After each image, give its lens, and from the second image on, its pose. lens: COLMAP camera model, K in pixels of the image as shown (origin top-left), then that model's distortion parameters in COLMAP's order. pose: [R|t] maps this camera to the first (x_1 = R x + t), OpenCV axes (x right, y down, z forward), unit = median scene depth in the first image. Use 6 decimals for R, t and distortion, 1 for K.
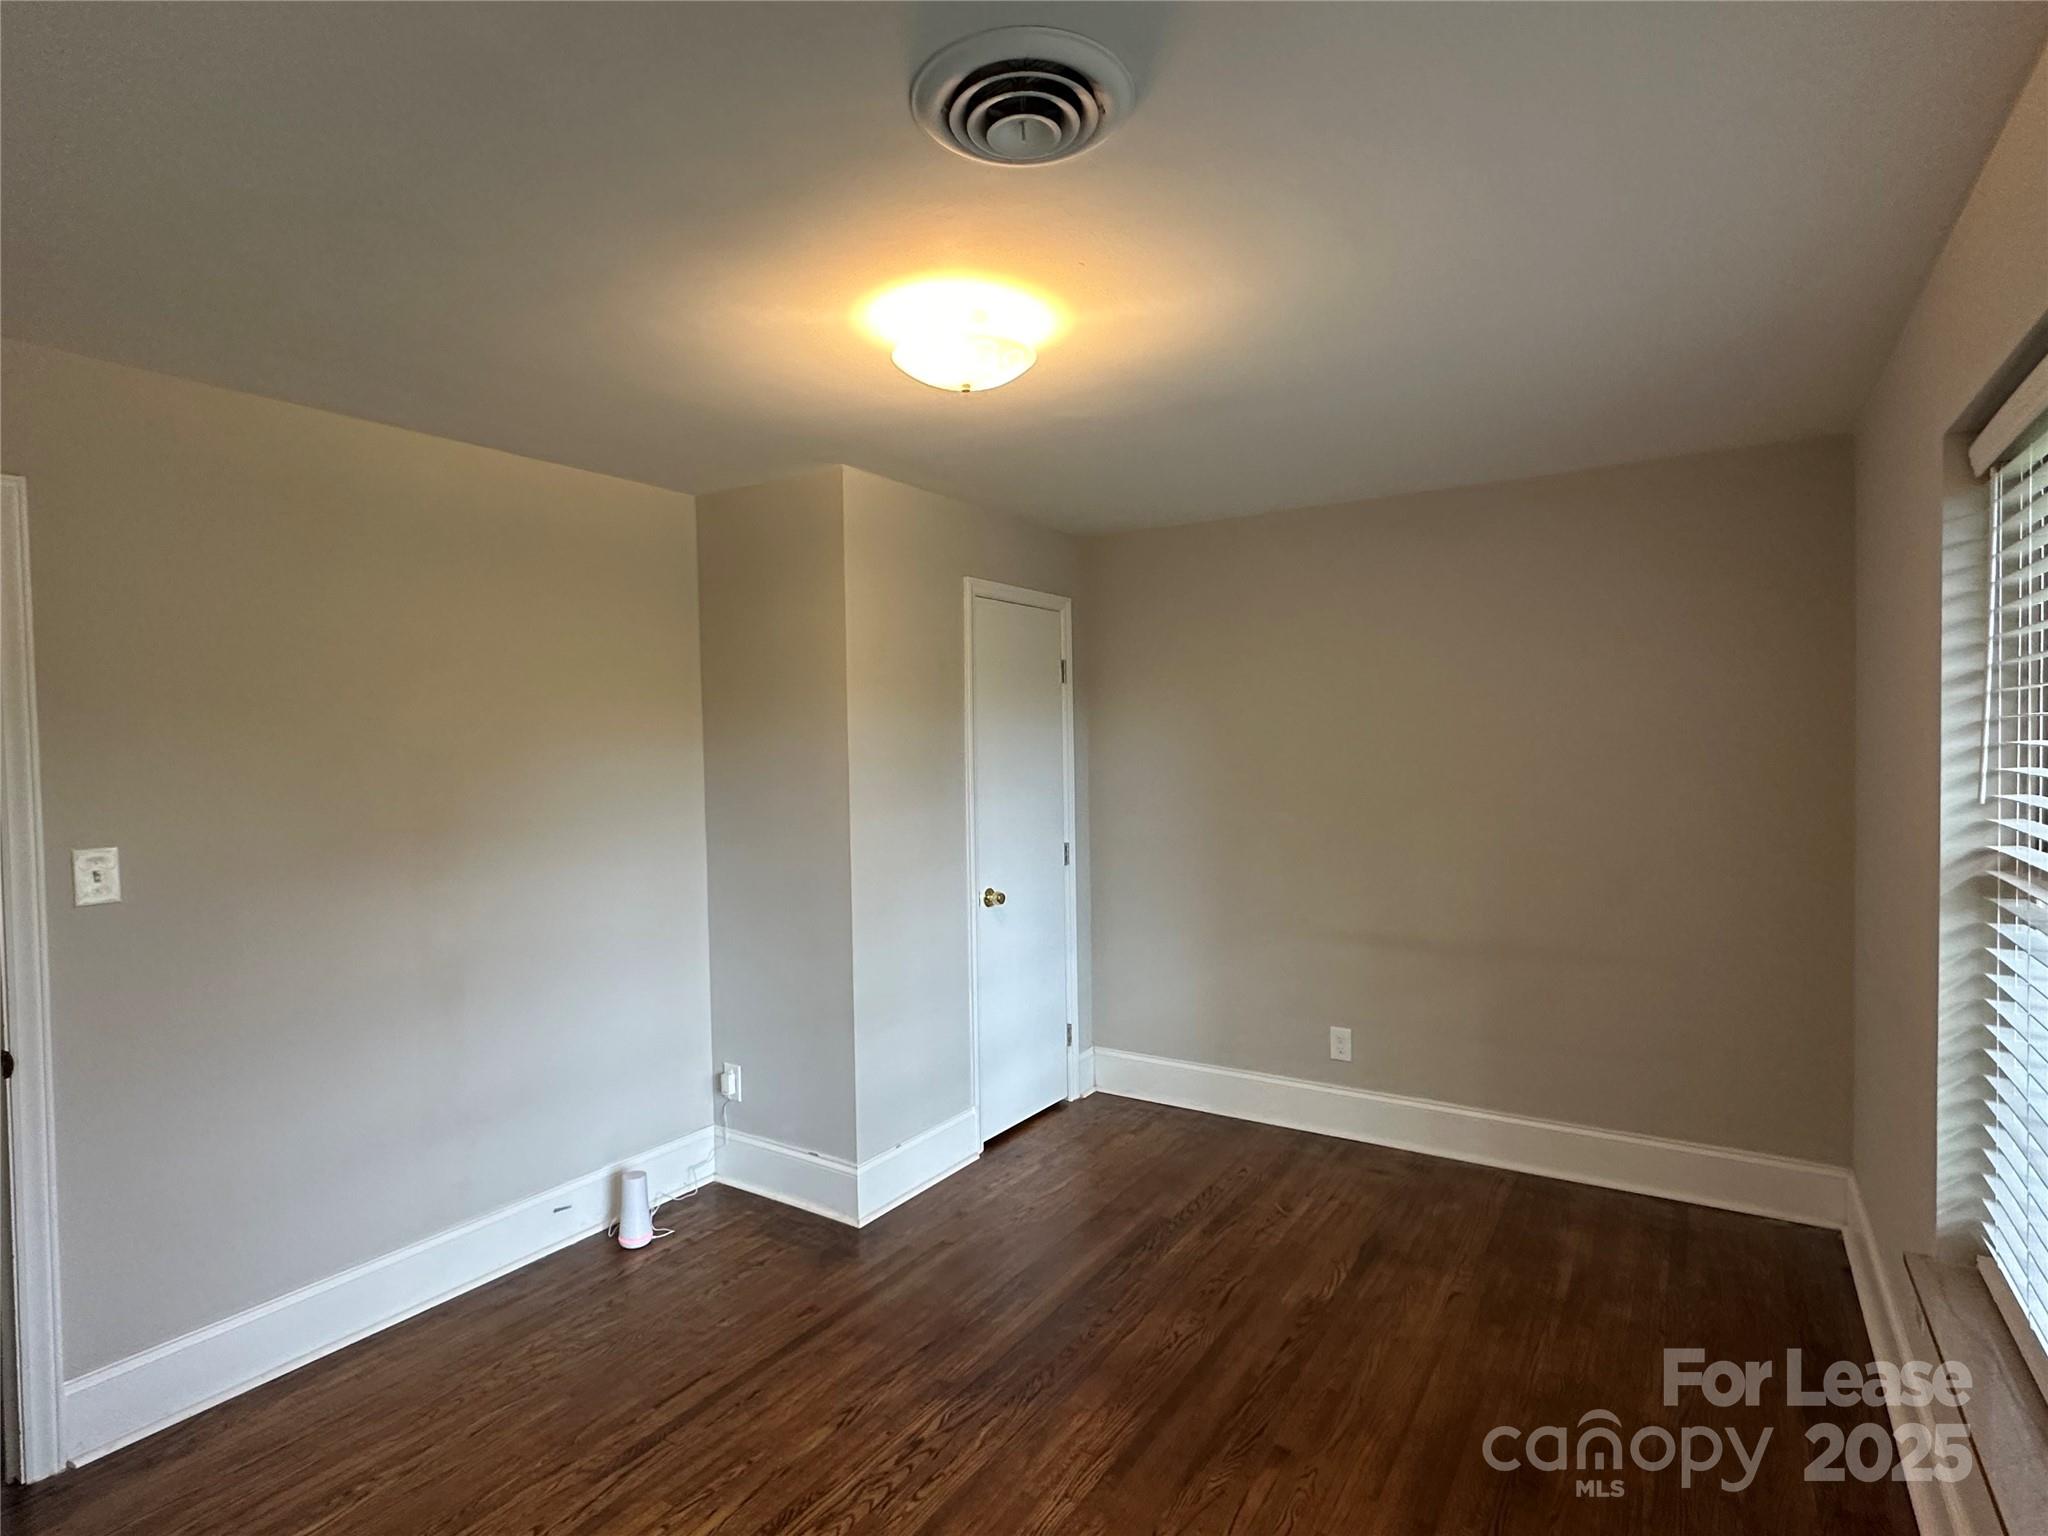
lens RADIAL K [[1072.8, 0, 1034.0], [0, 1072.8, 762.8], [0, 0, 1]] dist [0.001306, 0.000222]
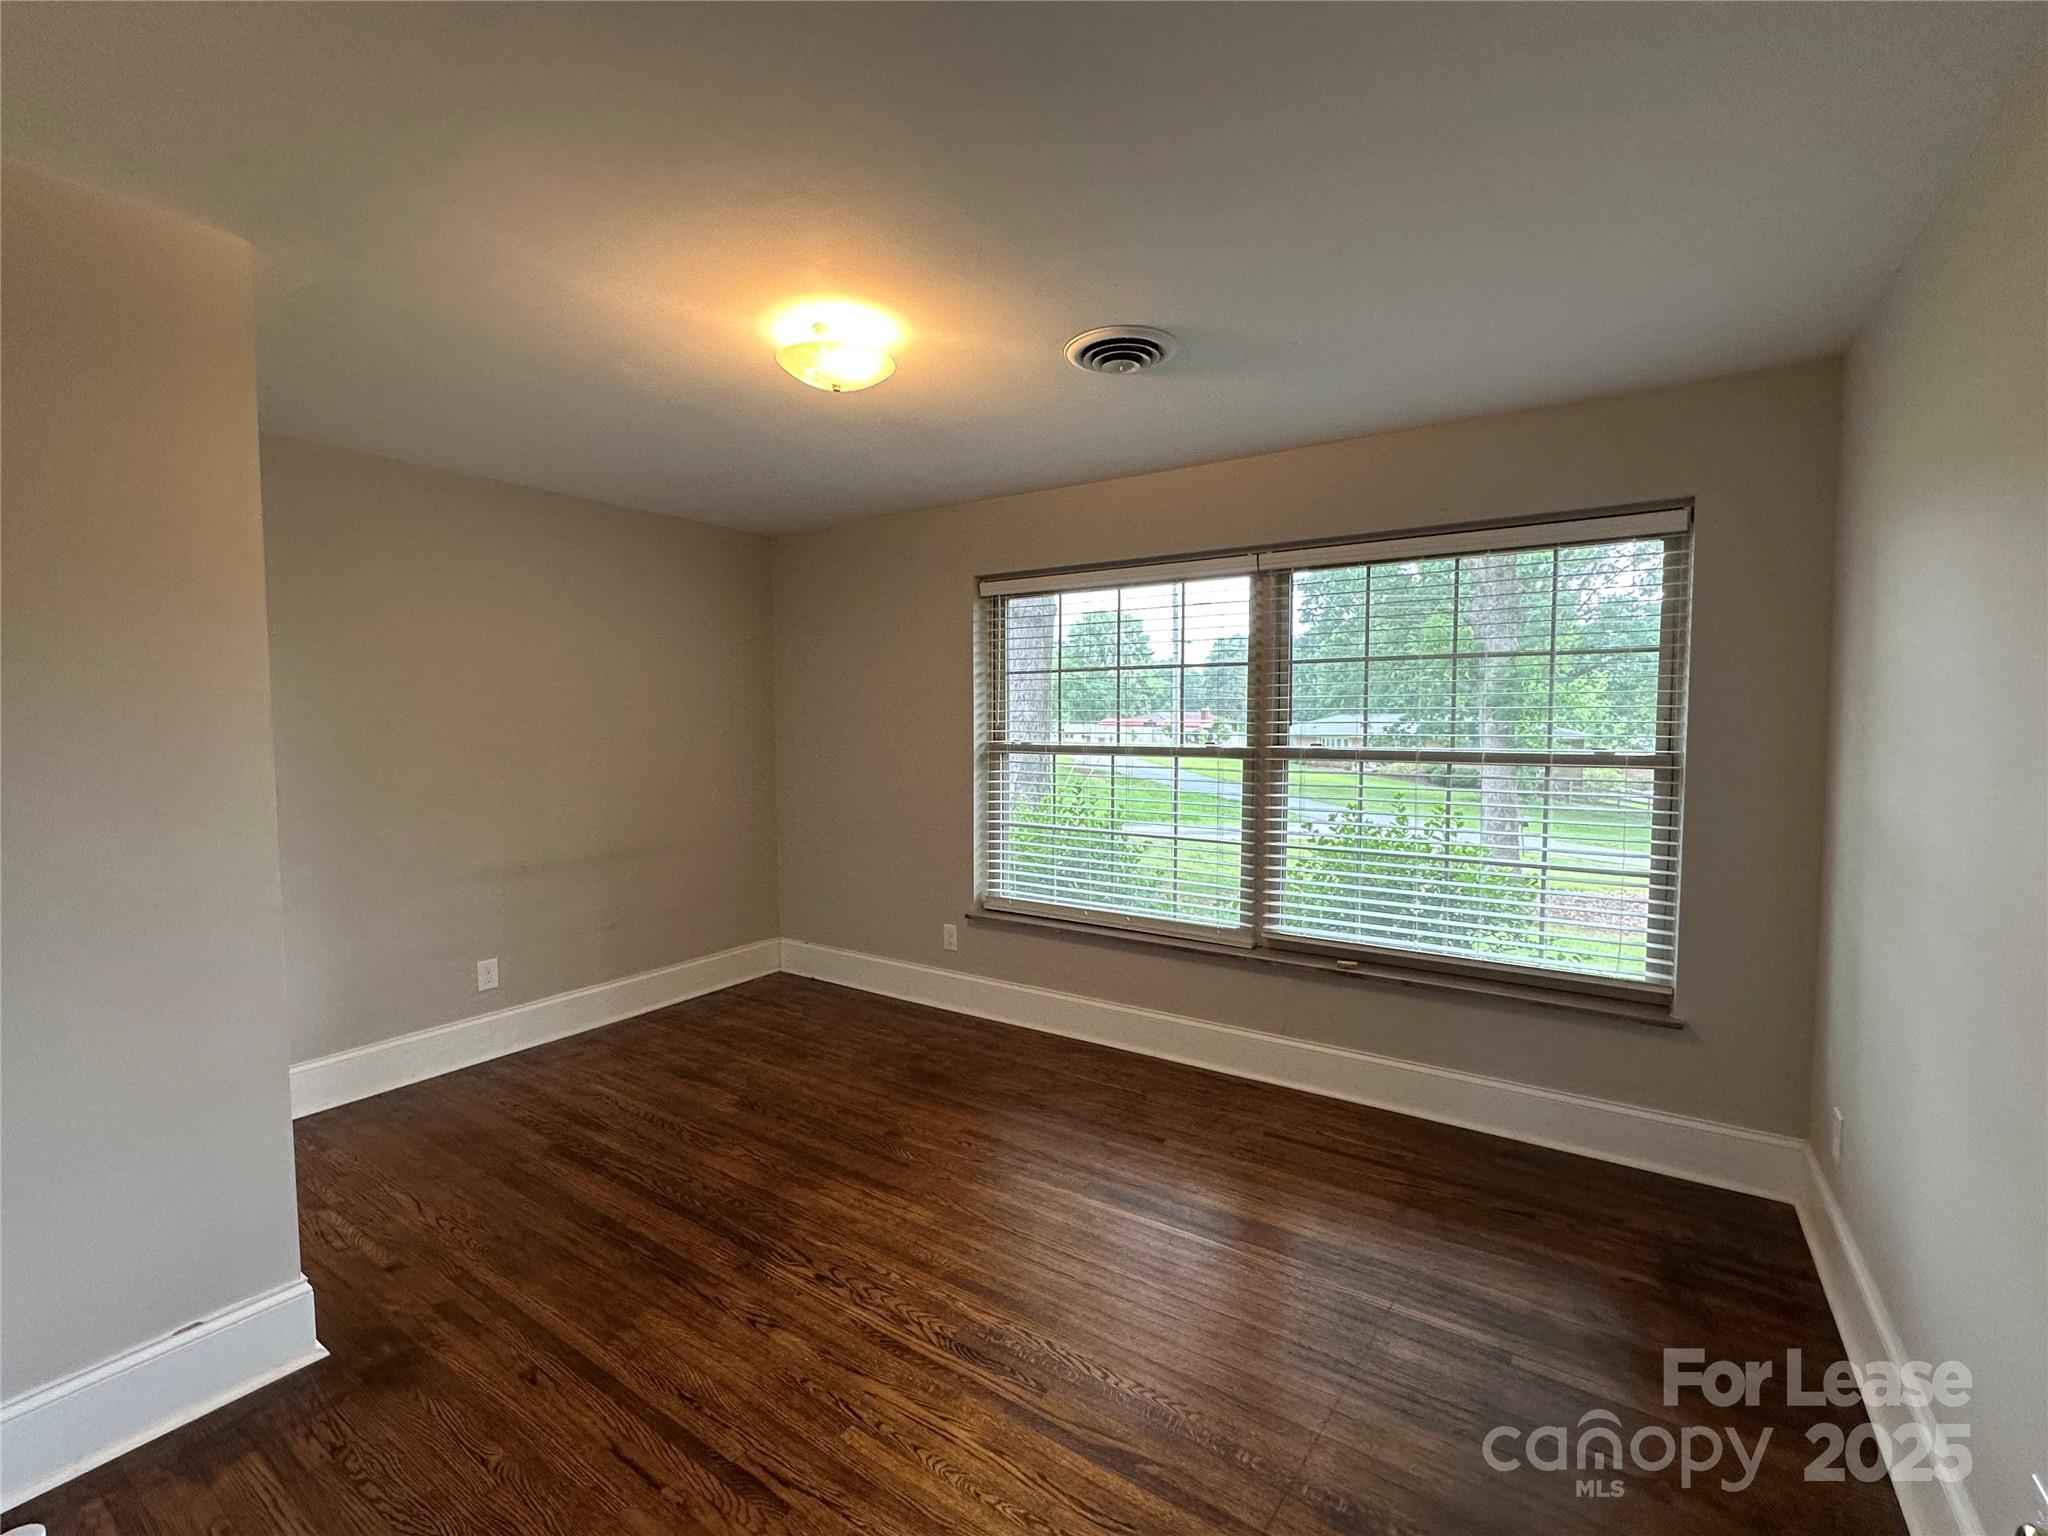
lens RADIAL K [[889.1, 0, 1023.2], [0, 889.1, 767.4], [0, 0, 1]] dist [0.000986, 0.000098]
pose [[0.019792, -0.042524, 0.998899, -0.801016], [0.025338, 0.998796, 0.042017, 0.033993], [-0.999483, 0.024479, 0.020845, 0.569396]]
